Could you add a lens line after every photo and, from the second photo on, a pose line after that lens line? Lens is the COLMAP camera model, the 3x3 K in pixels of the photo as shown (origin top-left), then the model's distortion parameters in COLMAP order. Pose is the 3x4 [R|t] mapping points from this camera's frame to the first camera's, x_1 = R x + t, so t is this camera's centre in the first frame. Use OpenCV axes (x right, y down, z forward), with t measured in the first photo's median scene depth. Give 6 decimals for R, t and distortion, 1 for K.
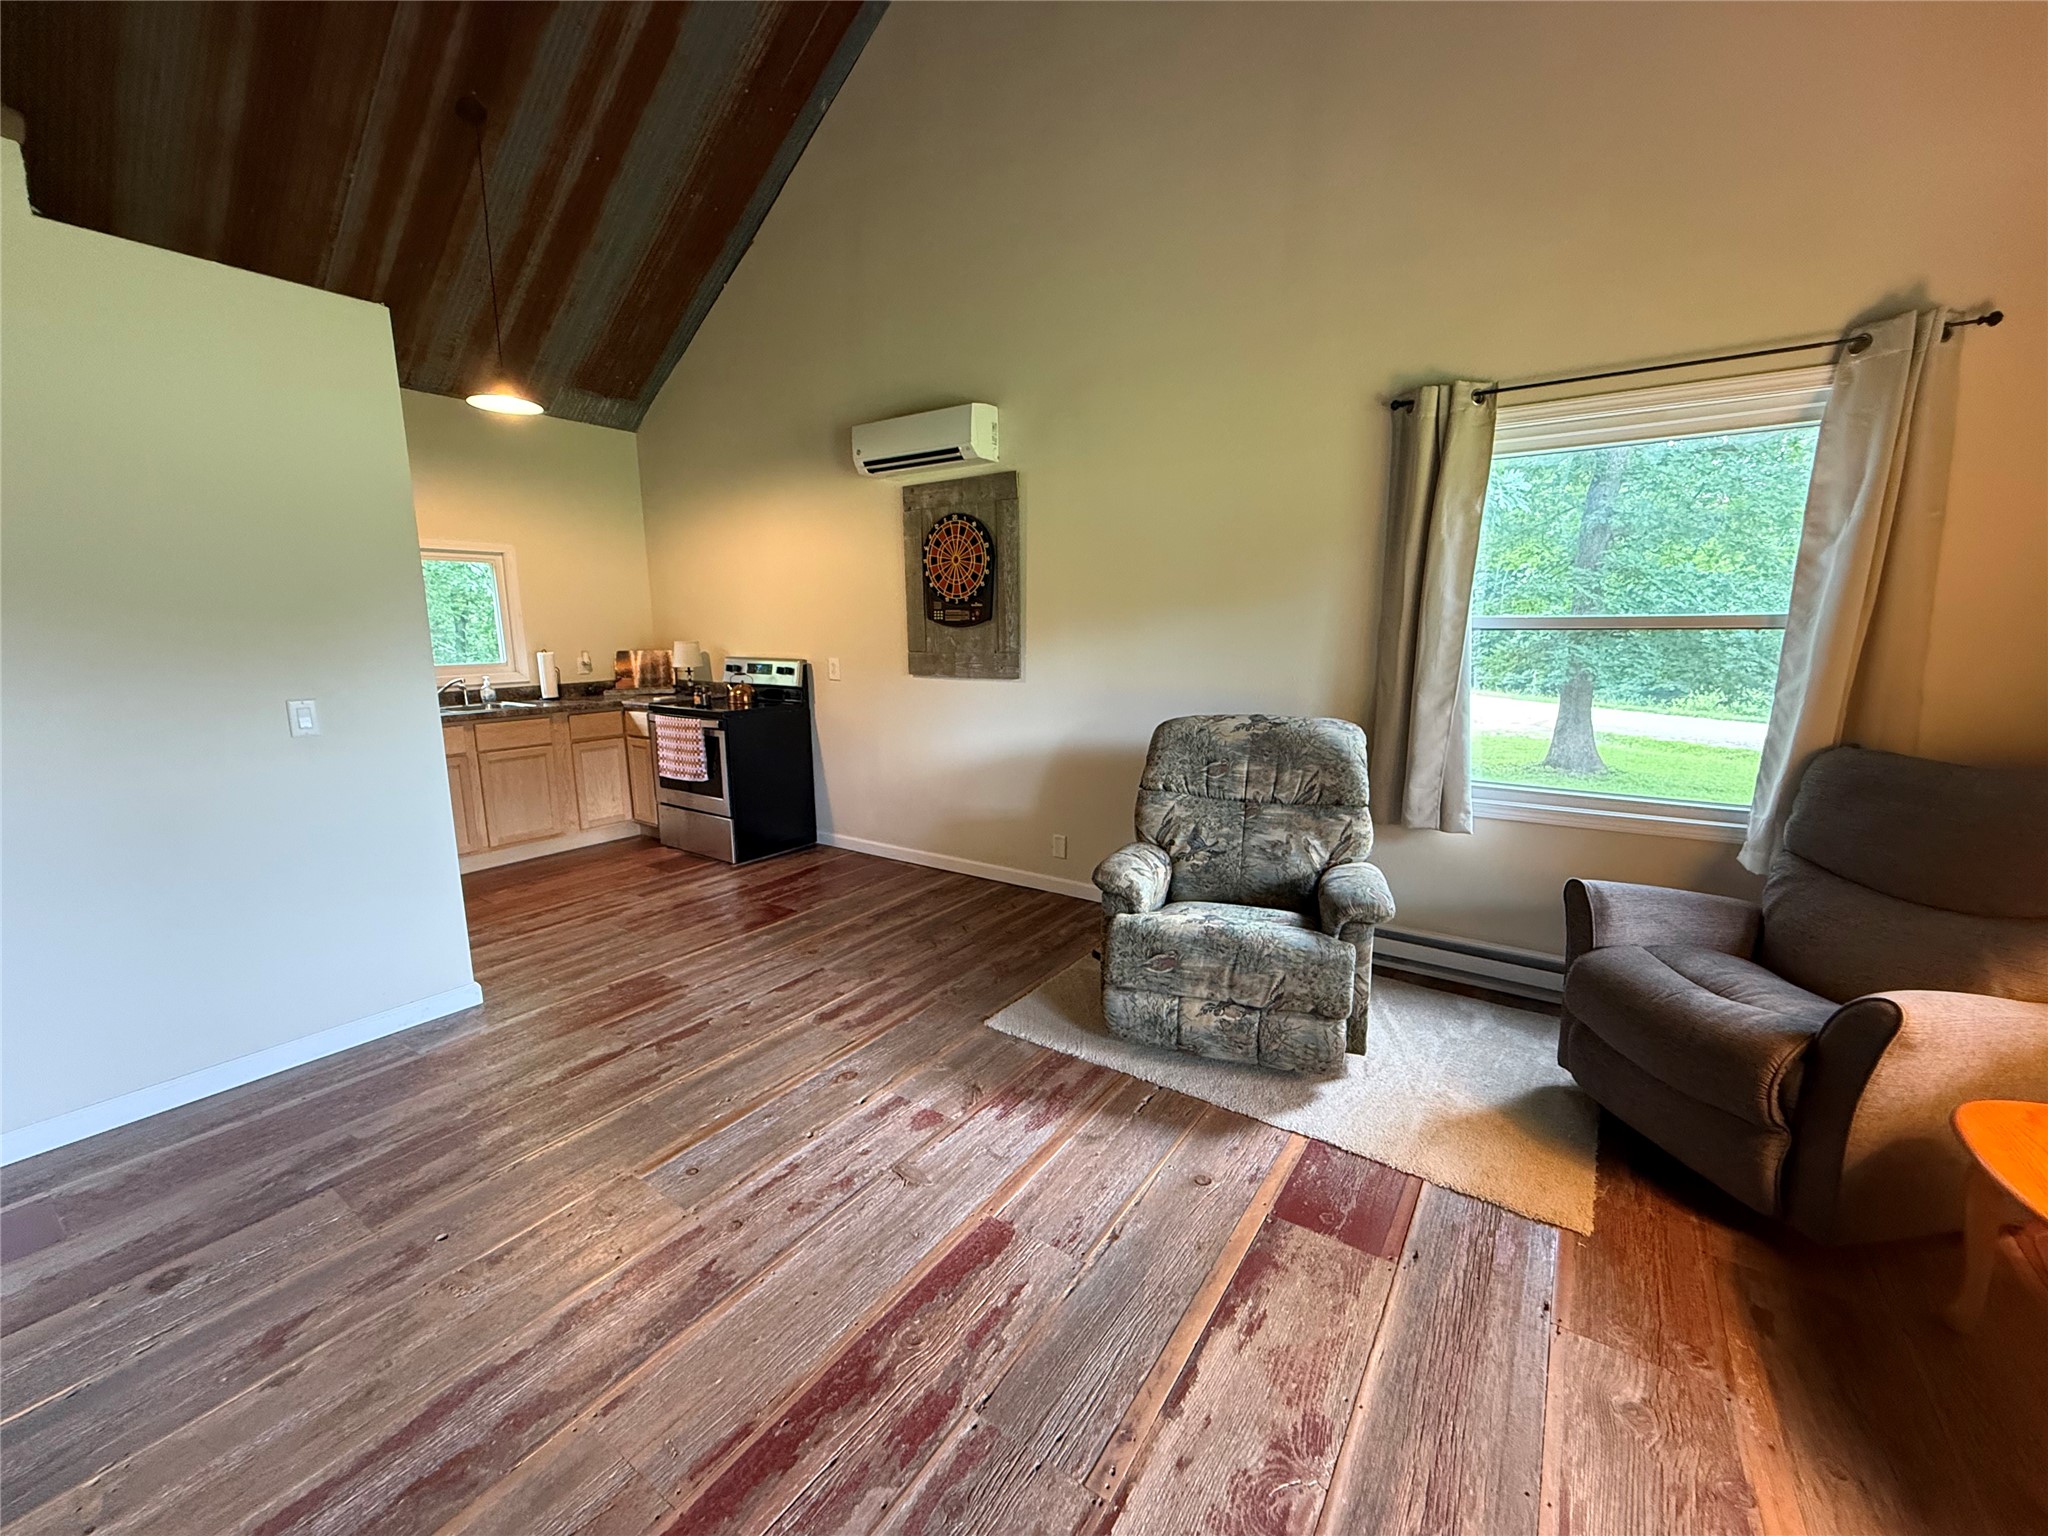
lens RADIAL K [[818.2, 0, 1018.1], [0, 818.2, 772.7], [0, 0, 1]] dist [0.000324, -0.000100]
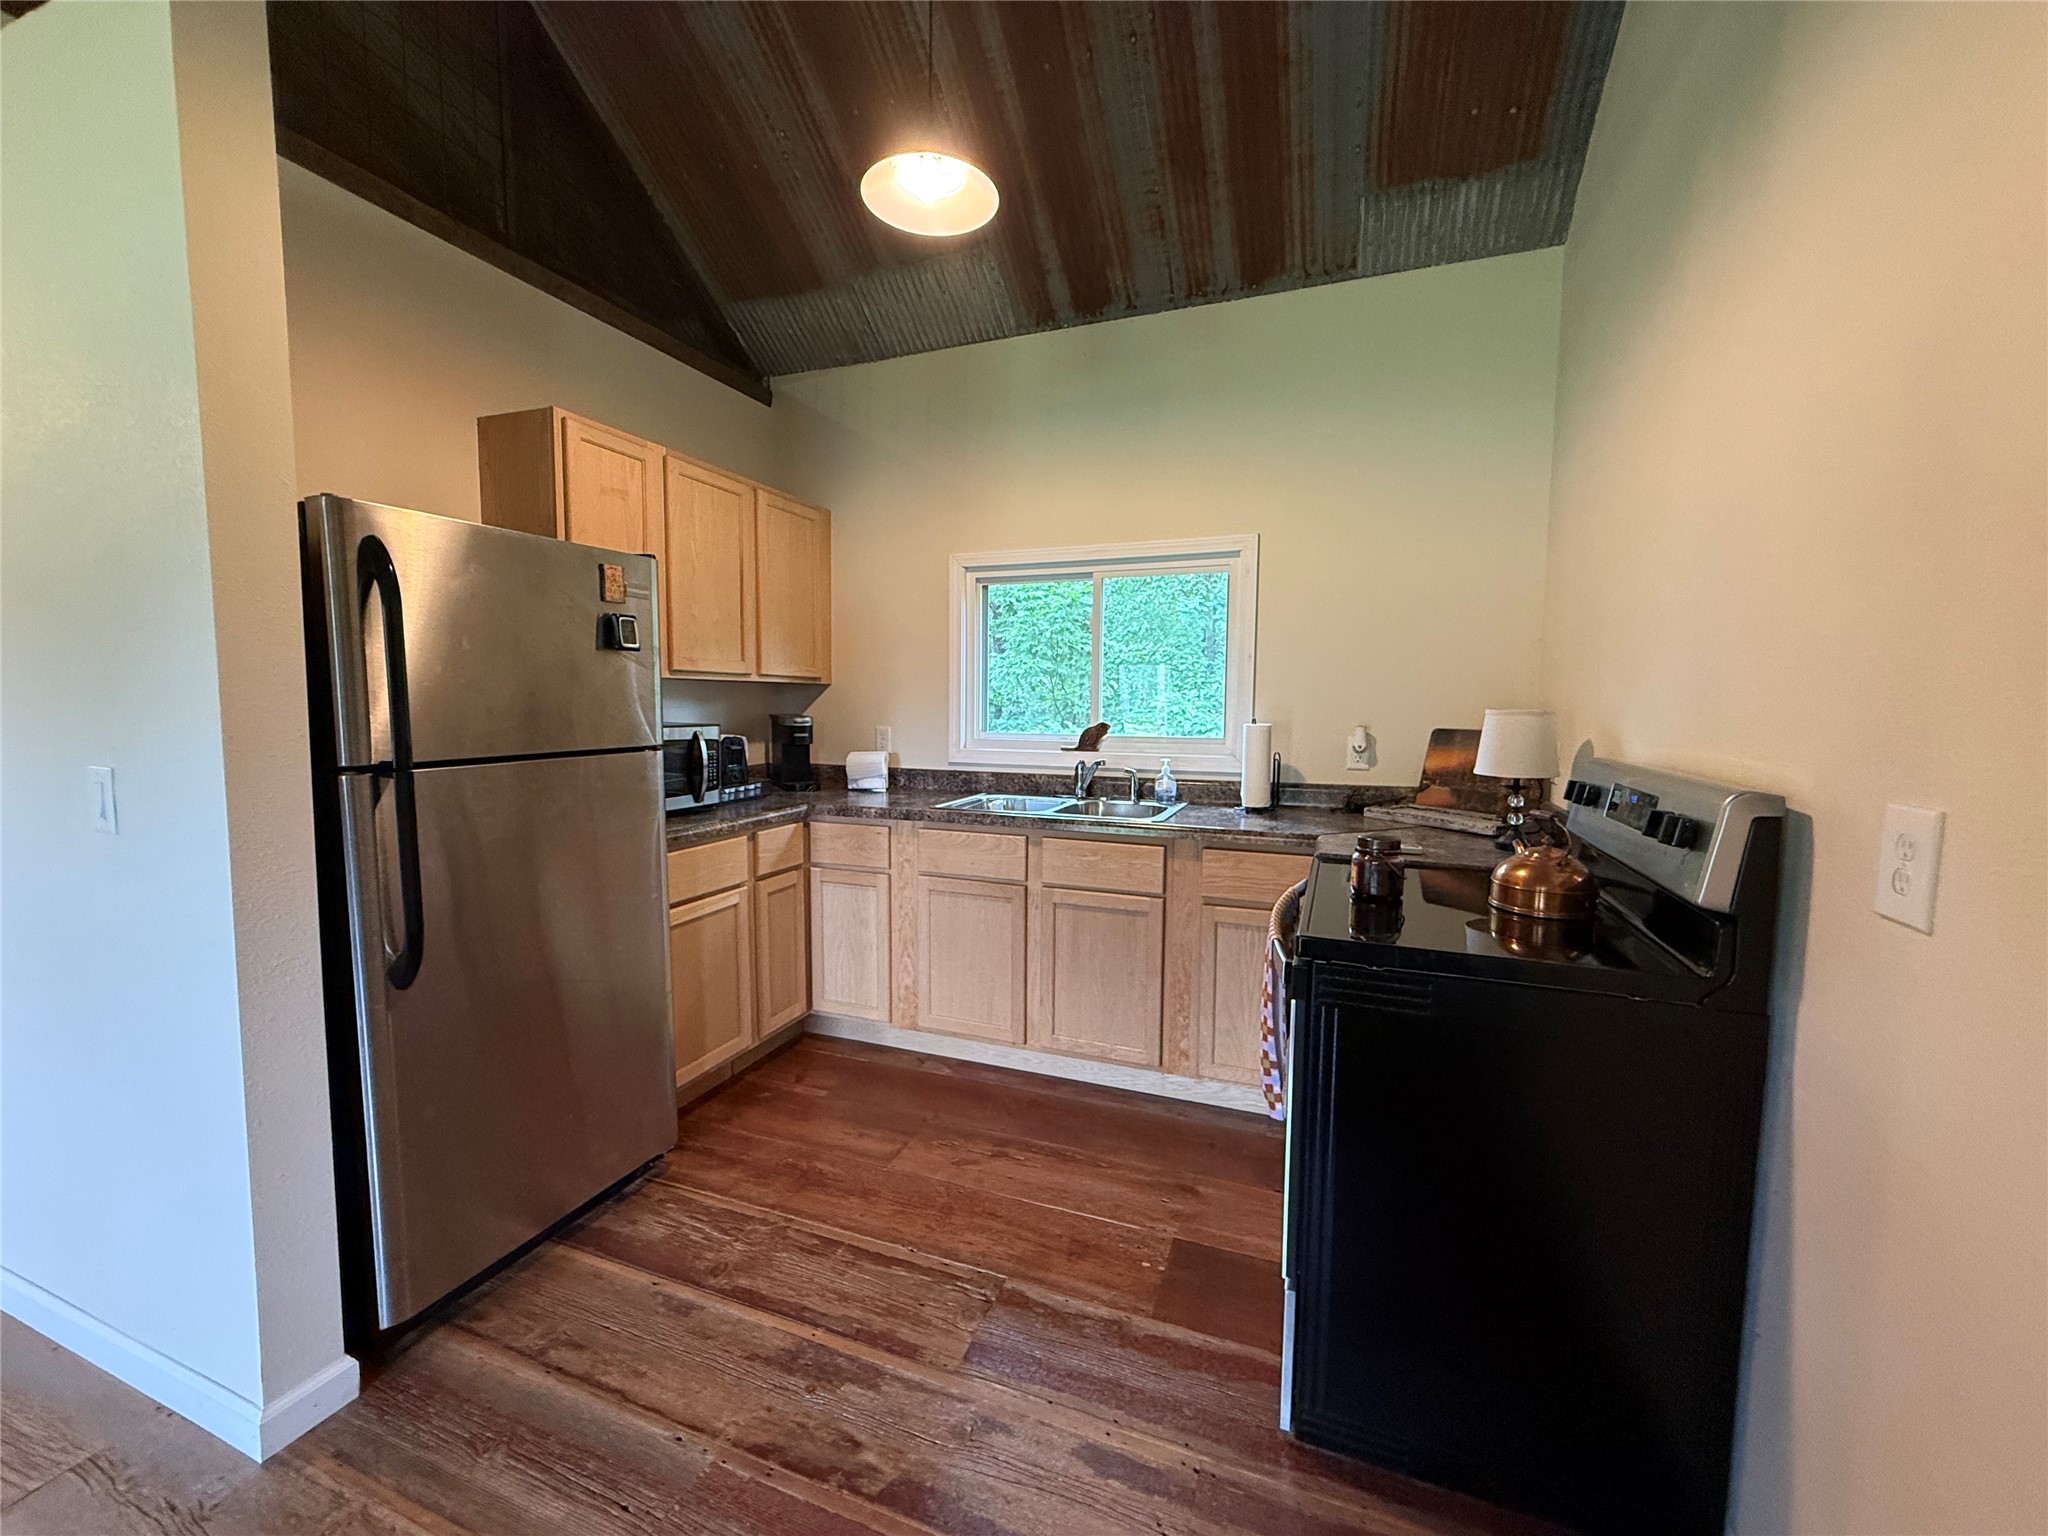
lens RADIAL K [[818.2, 0, 1020.6], [0, 818.2, 767.9], [0, 0, 1]] dist [0.000324, -0.000100]
pose [[0.238052, 0.089998, -0.967074, -0.157405], [-0.184930, 0.981682, 0.045836, -0.194902], [0.953484, 0.167930, 0.250334, 1.235182]]
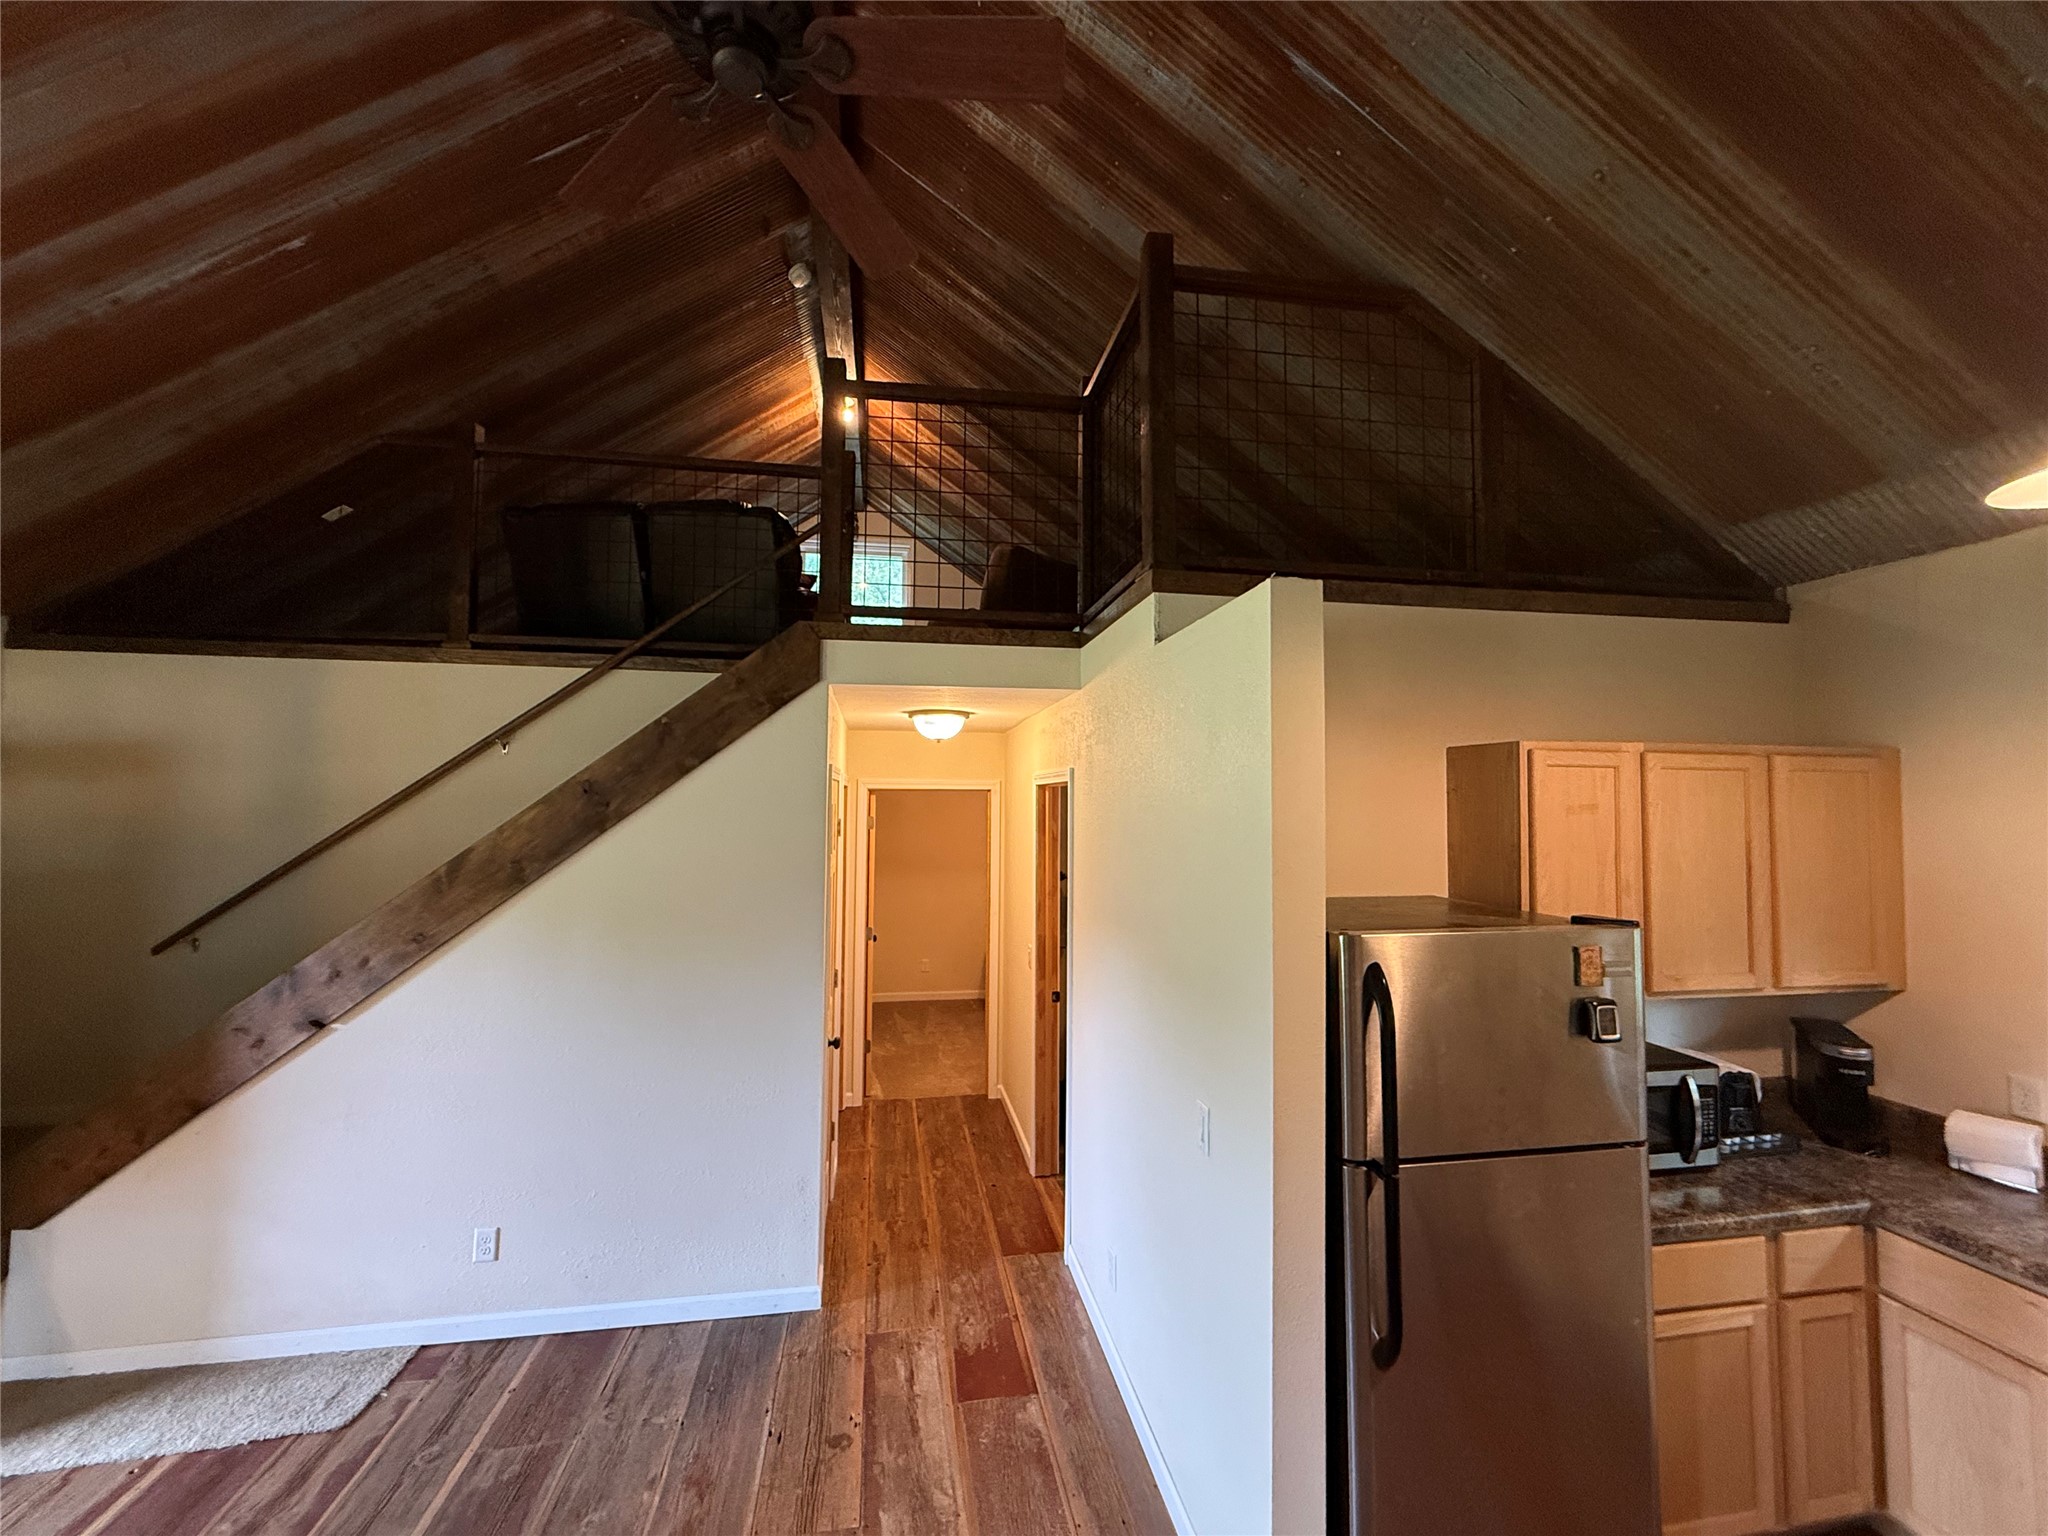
lens RADIAL K [[818.2, 0, 1021.1], [0, 818.2, 767.6], [0, 0, 1]] dist [0.000324, -0.000100]
pose [[-0.711687, -0.027925, -0.701941, -0.146344], [-0.127980, 0.987642, 0.090466, -0.395555], [0.690741, 0.154218, -0.706466, 1.179805]]
